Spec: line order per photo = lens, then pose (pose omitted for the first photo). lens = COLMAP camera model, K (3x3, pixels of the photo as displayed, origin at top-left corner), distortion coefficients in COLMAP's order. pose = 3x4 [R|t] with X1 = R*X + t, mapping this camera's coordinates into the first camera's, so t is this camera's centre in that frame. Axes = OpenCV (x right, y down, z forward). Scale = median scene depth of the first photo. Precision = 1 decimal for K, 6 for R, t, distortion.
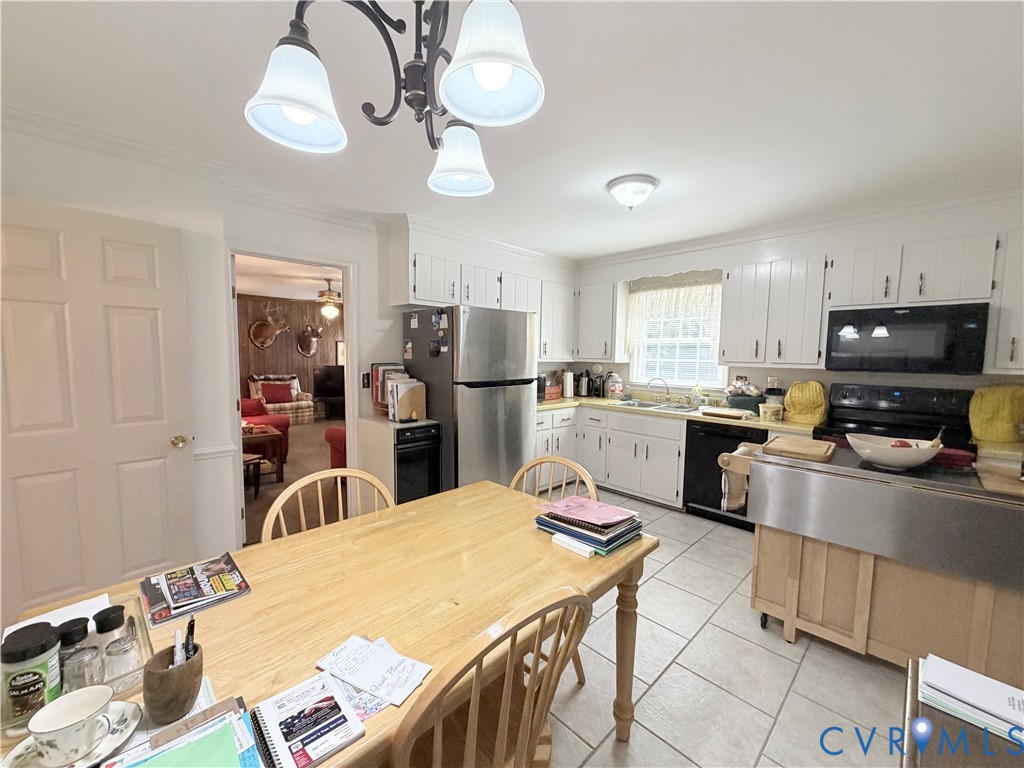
lens RADIAL K [[408.8, 0, 511.1], [0, 408.8, 385.0], [0, 0, 1]] dist [0.000633, 0.000117]
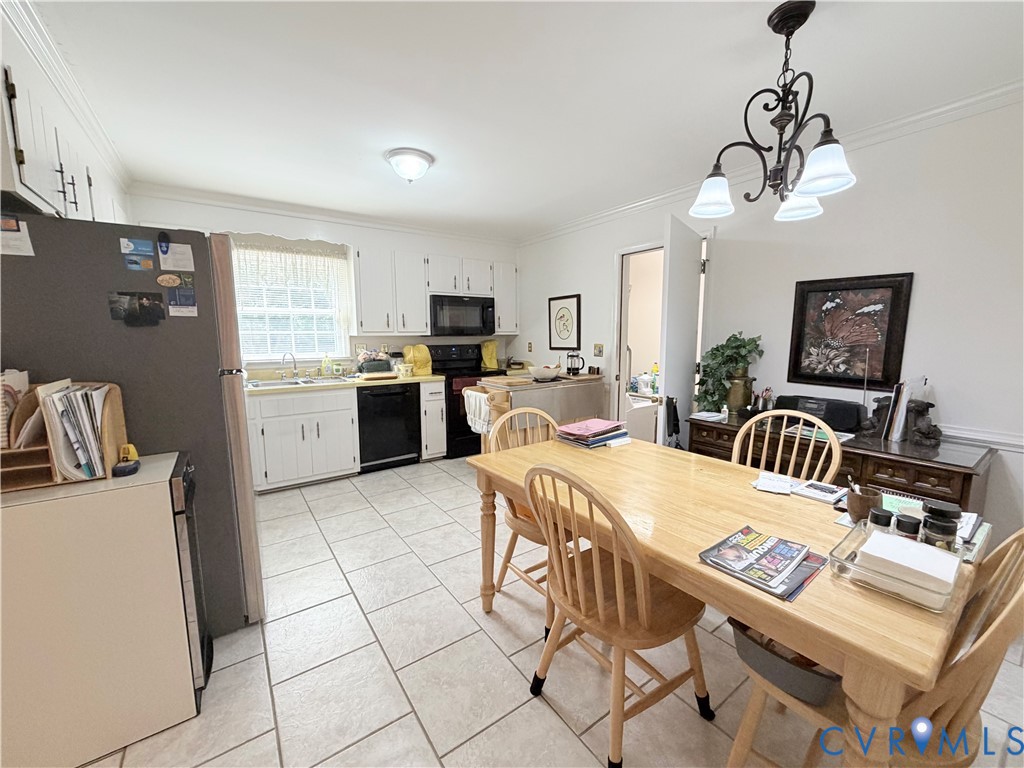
lens RADIAL K [[408.8, 0, 508.0], [0, 408.8, 385.7], [0, 0, 1]] dist [0.000633, 0.000117]
pose [[0.157986, -0.140443, 0.977403, -0.611790], [0.083974, 0.988159, 0.128415, -0.025116], [-0.983864, 0.061788, 0.167909, 0.495020]]
